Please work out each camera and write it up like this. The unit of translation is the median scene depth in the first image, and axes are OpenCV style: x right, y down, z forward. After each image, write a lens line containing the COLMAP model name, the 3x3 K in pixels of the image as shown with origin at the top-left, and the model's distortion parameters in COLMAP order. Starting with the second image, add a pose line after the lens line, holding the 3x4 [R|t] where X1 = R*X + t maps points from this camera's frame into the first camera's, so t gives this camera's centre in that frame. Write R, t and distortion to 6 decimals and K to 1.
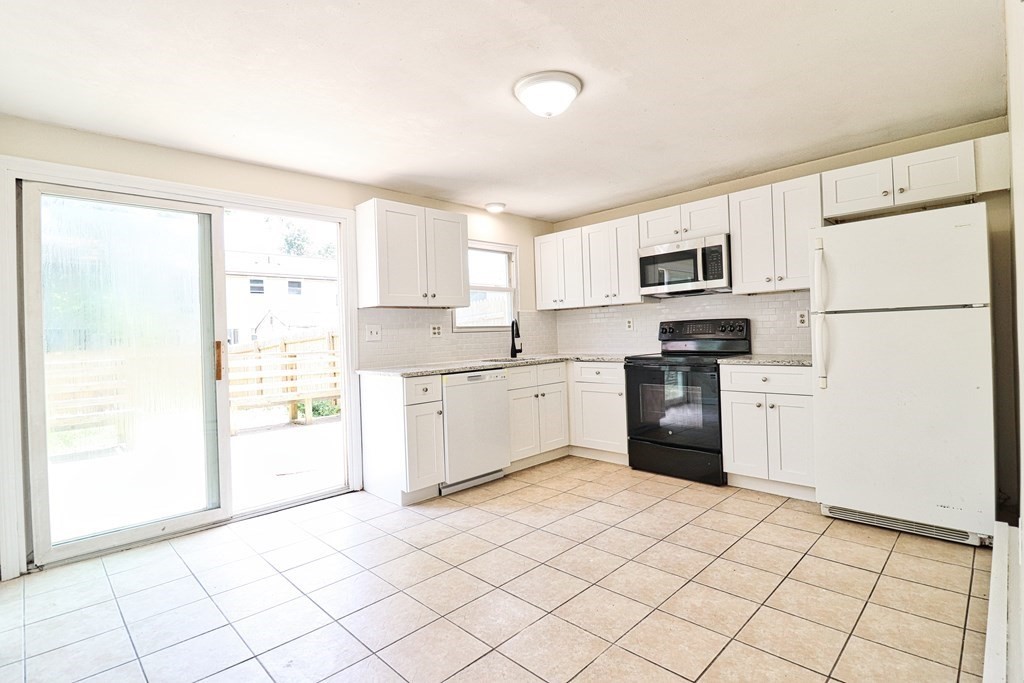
lens RADIAL K [[500.1, 0, 511.9], [0, 500.1, 335.3], [0, 0, 1]] dist [0.001181, -0.000990]
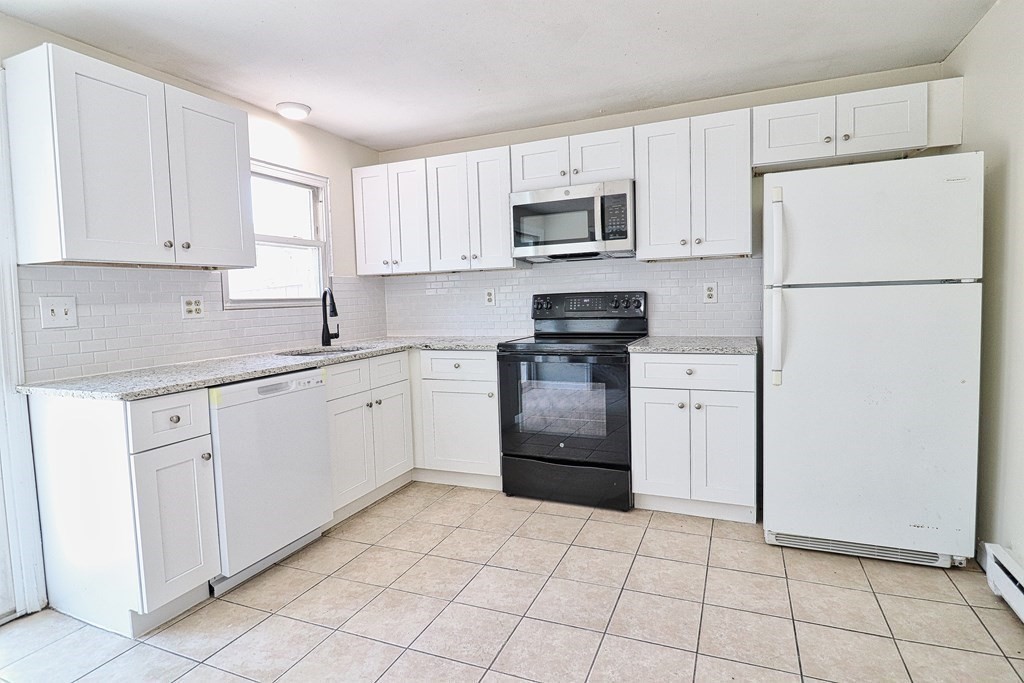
lens RADIAL K [[544.2, 0, 516.5], [0, 544.2, 334.0], [0, 0, 1]] dist [-0.006347, -0.002451]
pose [[0.923827, -0.020440, 0.382265, -0.051423], [0.000190, 0.998598, 0.052938, -0.012882], [-0.382811, -0.048833, 0.922535, 0.302805]]
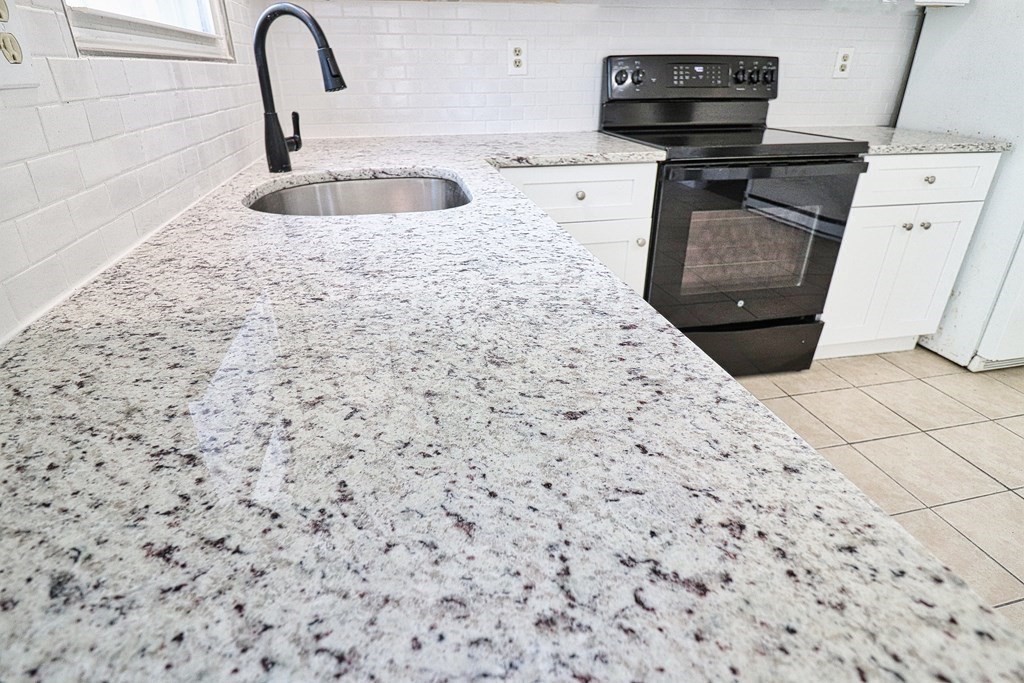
lens RADIAL K [[544.2, 0, 513.2], [0, 544.2, 337.4], [0, 0, 1]] dist [-0.006347, -0.002451]
pose [[0.527128, -0.341320, 0.778226, -0.244605], [-0.013126, 0.912412, 0.409063, 0.006700], [-0.849684, -0.225844, 0.476478, 0.962577]]
